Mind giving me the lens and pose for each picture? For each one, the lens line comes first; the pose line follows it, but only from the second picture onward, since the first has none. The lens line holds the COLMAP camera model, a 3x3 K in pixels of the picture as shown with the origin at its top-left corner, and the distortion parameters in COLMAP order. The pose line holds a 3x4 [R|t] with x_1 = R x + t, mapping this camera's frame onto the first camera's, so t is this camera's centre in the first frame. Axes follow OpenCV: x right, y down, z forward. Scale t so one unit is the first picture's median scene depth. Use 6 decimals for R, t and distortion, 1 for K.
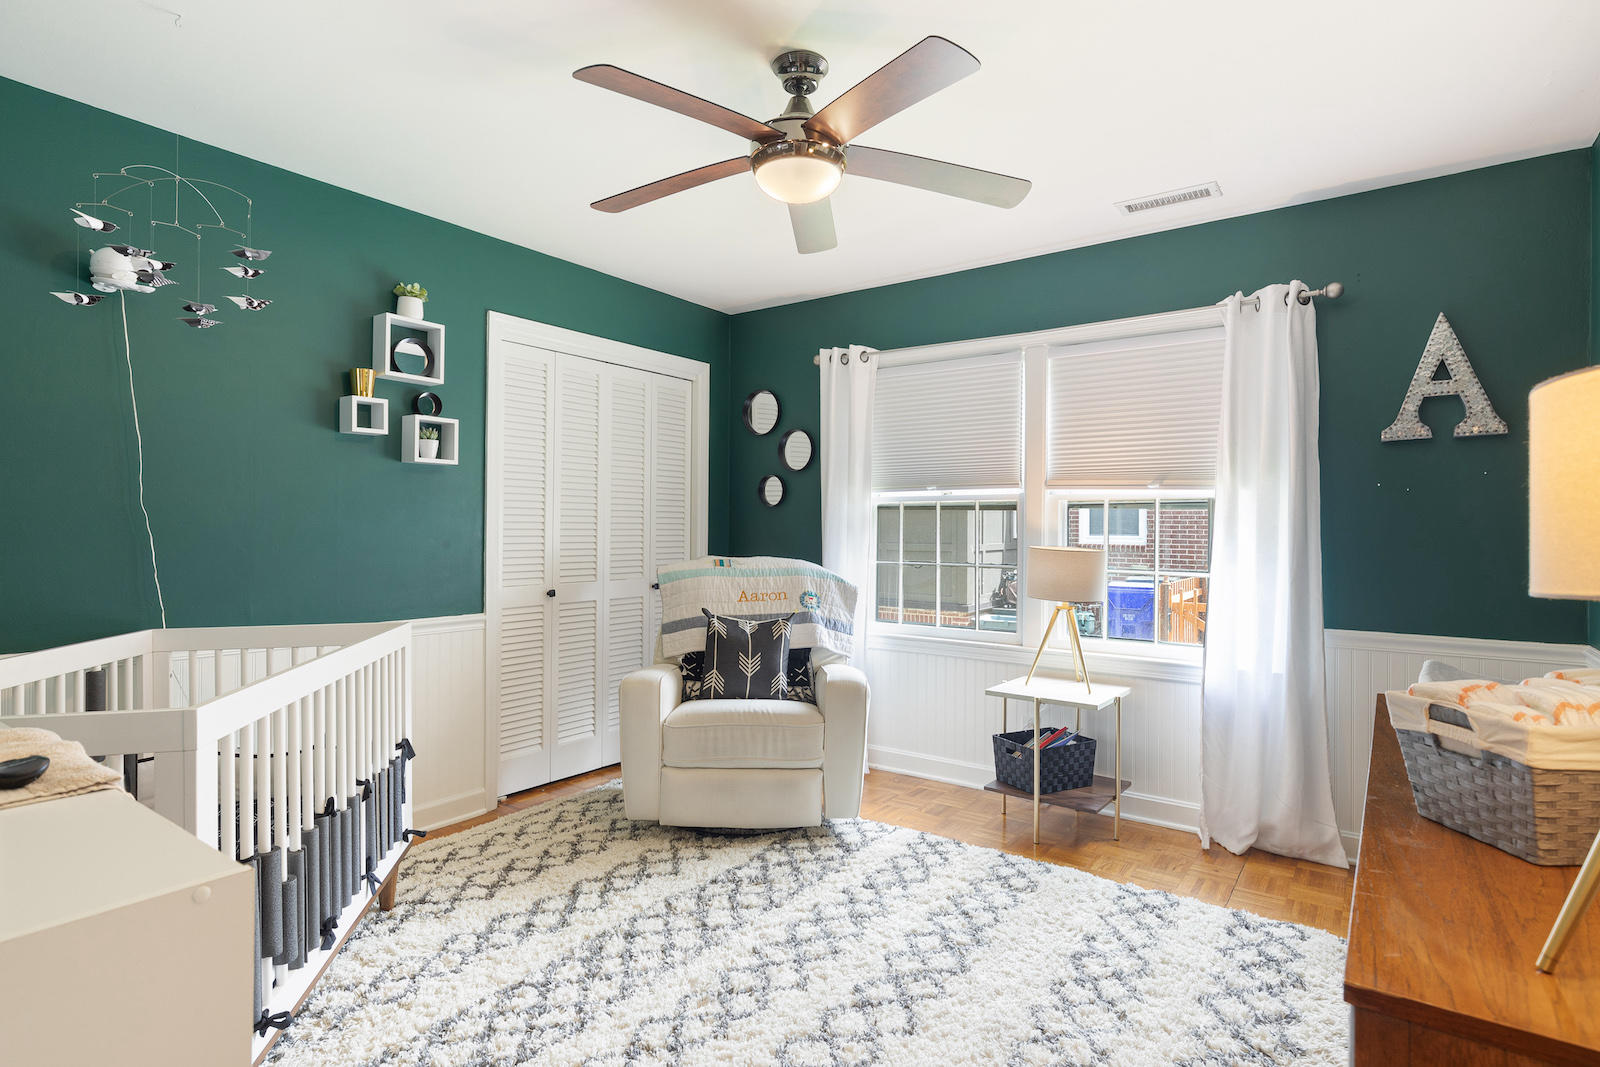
lens RADIAL K [[846.0, 0, 800.7], [0, 846.0, 537.1], [0, 0, 1]] dist [-0.000146, 0.000011]
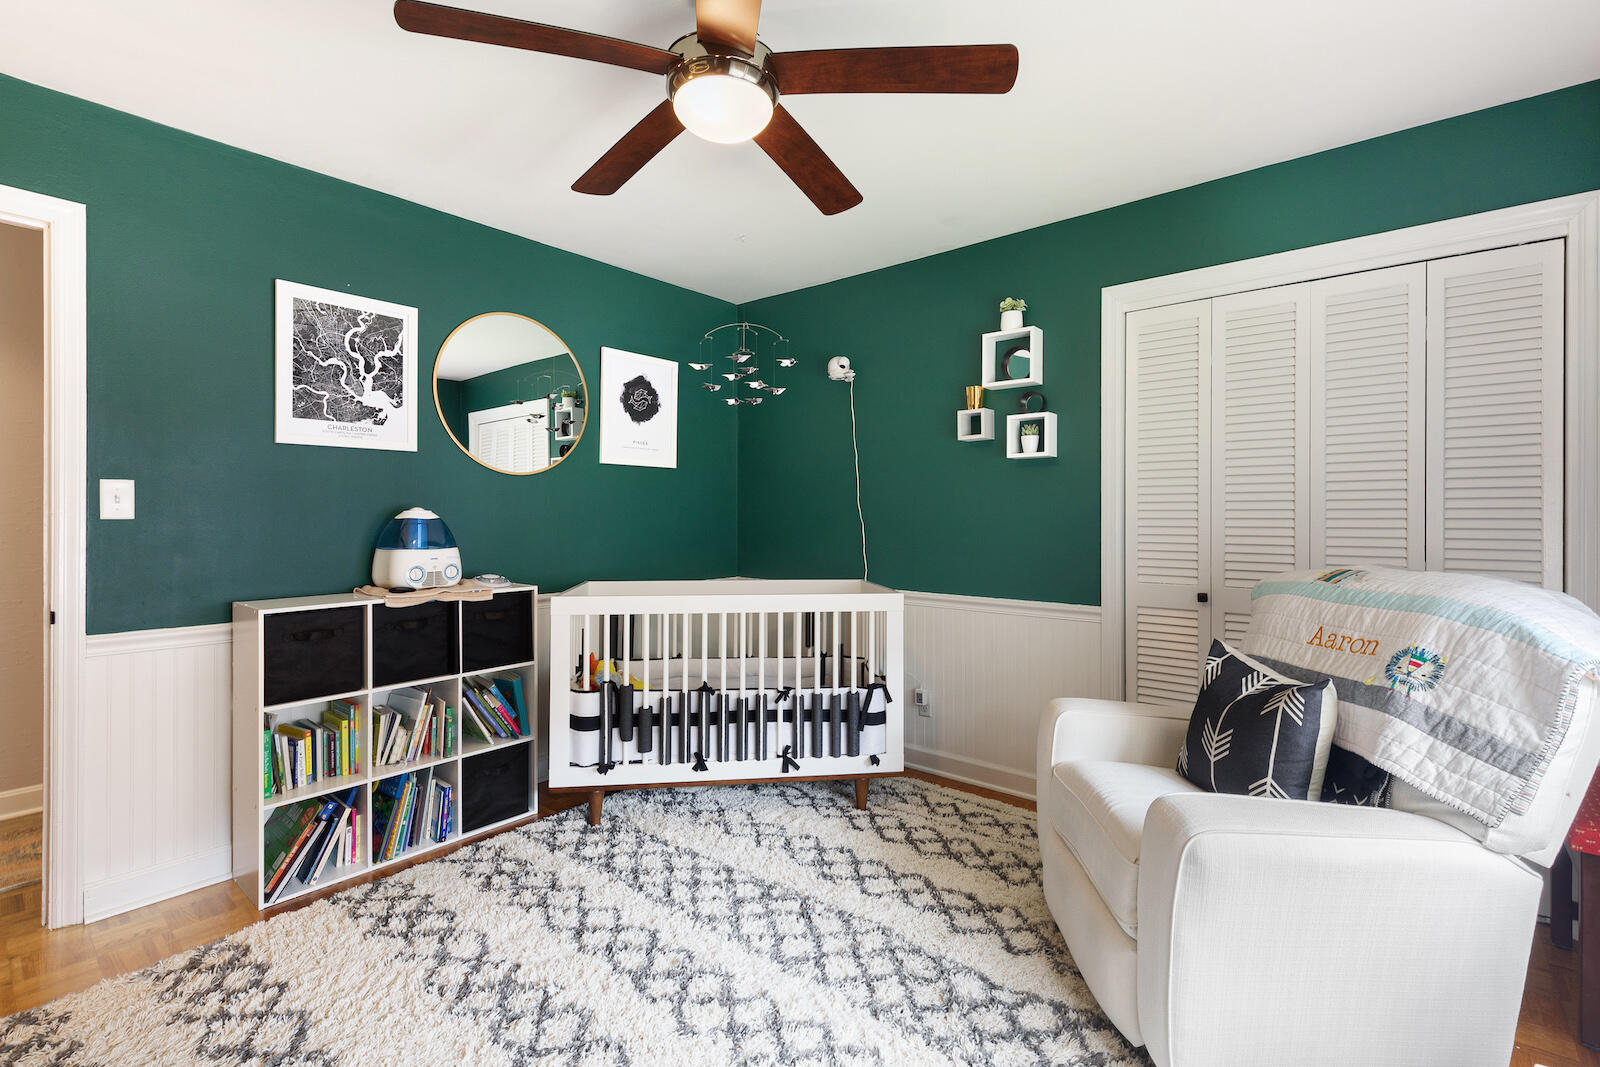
lens RADIAL K [[715.7, 0, 801.3], [0, 715.7, 519.5], [0, 0, 1]] dist [0.007880, -0.000593]
pose [[-0.075335, -0.001736, -0.997157, 0.524585], [-0.011054, 0.999938, -0.000905, -0.004324], [0.997097, 0.010954, -0.075350, 0.829360]]
